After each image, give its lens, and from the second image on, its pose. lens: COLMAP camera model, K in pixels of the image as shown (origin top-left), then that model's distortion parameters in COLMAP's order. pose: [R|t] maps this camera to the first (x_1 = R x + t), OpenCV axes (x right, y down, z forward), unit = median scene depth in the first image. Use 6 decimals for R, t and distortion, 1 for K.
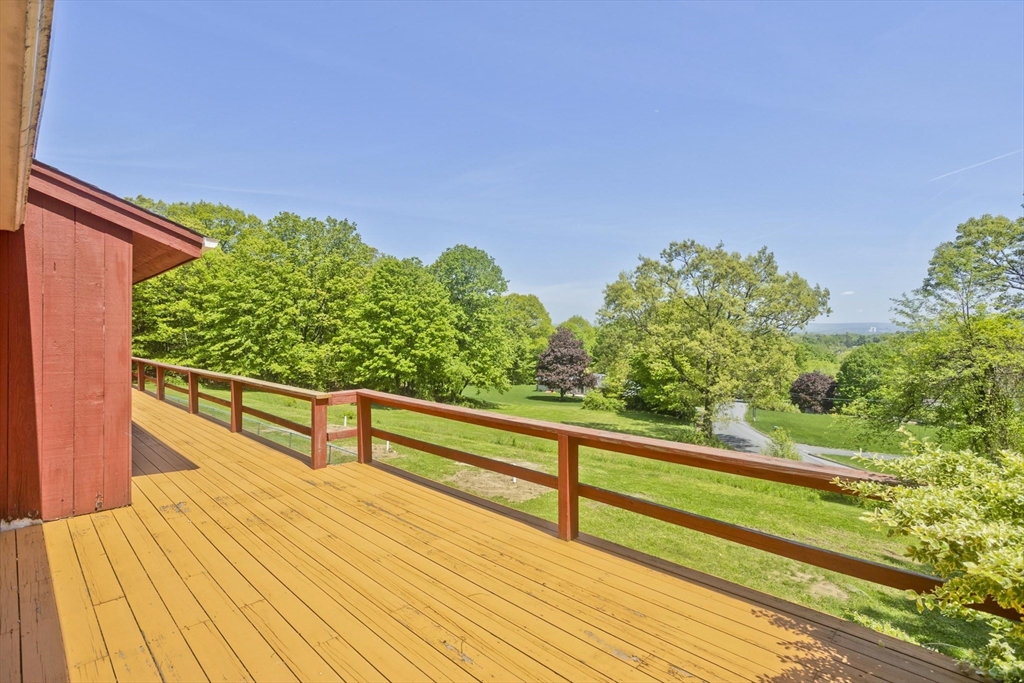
lens RADIAL K [[501.9, 0, 511.5], [0, 501.9, 327.1], [0, 0, 1]] dist [-0.014695, 0.004000]
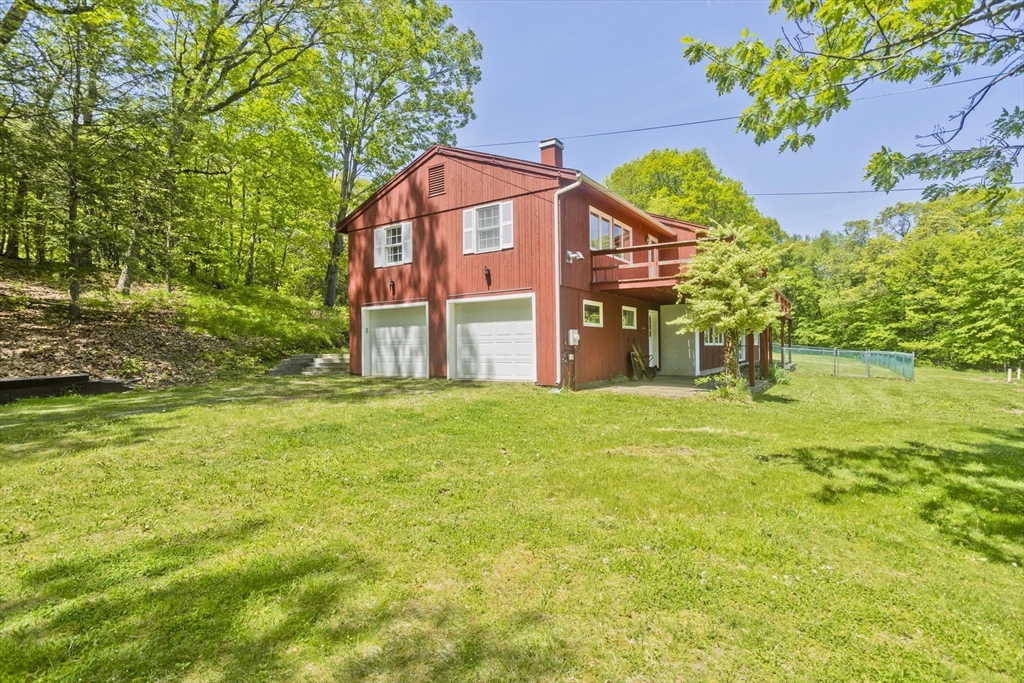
lens RADIAL K [[501.9, 0, 520.3], [0, 501.9, 336.8], [0, 0, 1]] dist [-0.014695, 0.004000]
pose [[0.213749, -0.026353, -0.976533, 0.213370], [0.021041, 0.999528, -0.022368, 0.059745], [0.976662, -0.015766, 0.214203, -0.100860]]
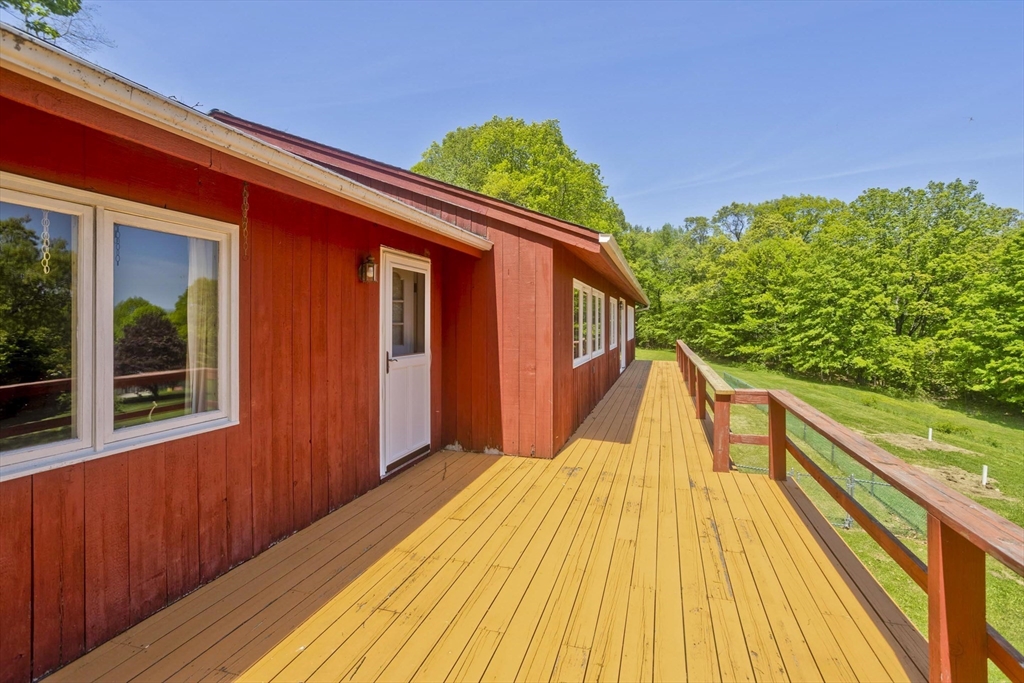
lens RADIAL K [[501.9, 0, 520.1], [0, 501.9, 322.2], [0, 0, 1]] dist [-0.014695, 0.004000]
pose [[0.485543, 0.000679, -0.874213, 0.021143], [0.006312, 0.999971, 0.004282, 0.000803], [0.874190, -0.007597, 0.485524, 0.023872]]
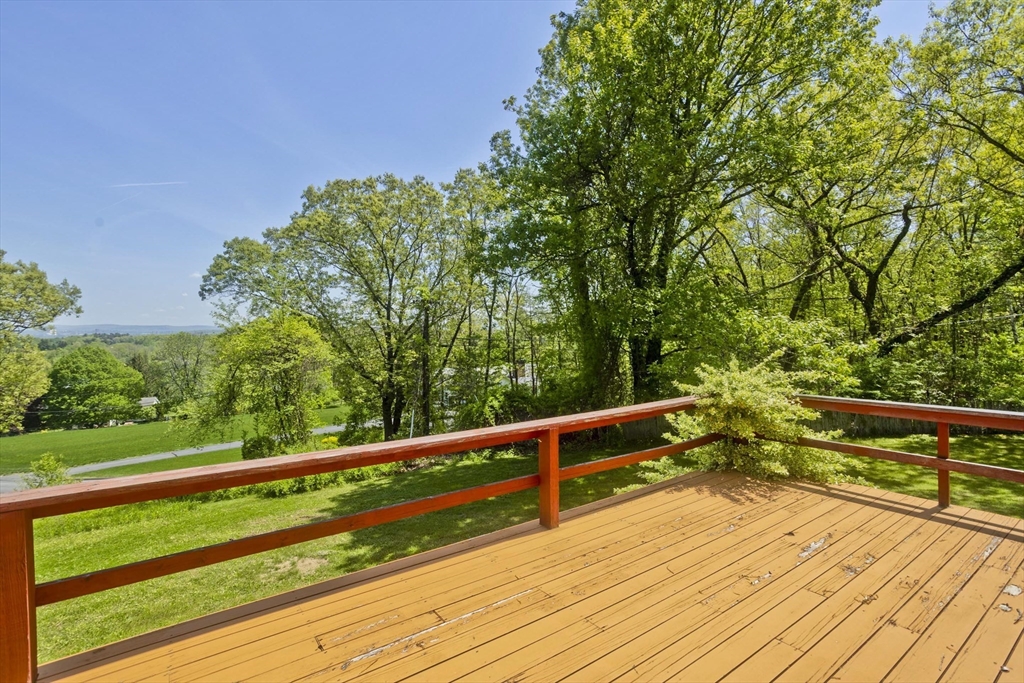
lens RADIAL K [[501.9, 0, 510.3], [0, 501.9, 338.8], [0, 0, 1]] dist [-0.014695, 0.004000]
pose [[0.158925, -0.019452, 0.987099, -0.058255], [0.001933, 0.999810, 0.019391, 0.000400], [-0.987289, -0.001174, 0.158932, 0.057102]]
